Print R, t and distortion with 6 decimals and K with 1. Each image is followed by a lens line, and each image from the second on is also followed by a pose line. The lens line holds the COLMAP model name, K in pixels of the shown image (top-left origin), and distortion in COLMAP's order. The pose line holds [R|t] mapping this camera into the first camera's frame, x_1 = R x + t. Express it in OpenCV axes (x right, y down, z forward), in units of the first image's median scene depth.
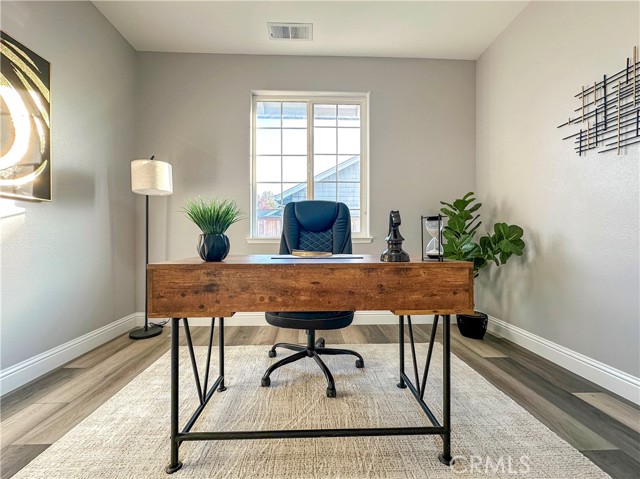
lens RADIAL K [[262.3, 0, 318.8], [0, 262.3, 238.8], [0, 0, 1]] dist [-0.001172, -0.000020]
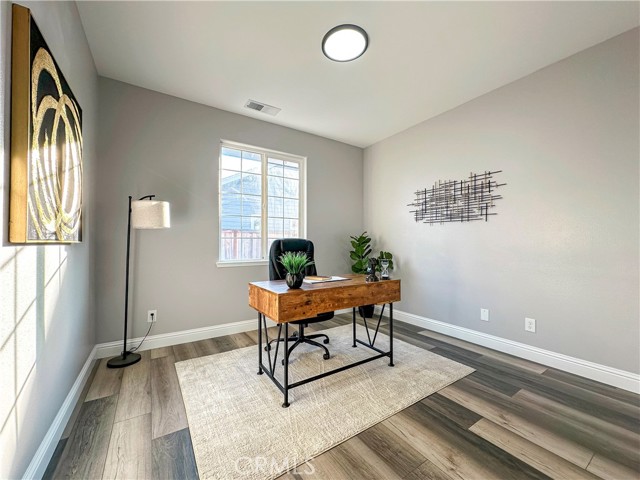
lens RADIAL K [[262.3, 0, 319.8], [0, 262.3, 241.9], [0, 0, 1]] dist [-0.001172, -0.000020]
pose [[0.851452, 0.001930, 0.524429, -0.796456], [0.000126, 0.999992, -0.003884, -0.148904], [-0.524432, 0.003373, 0.851445, -0.406233]]
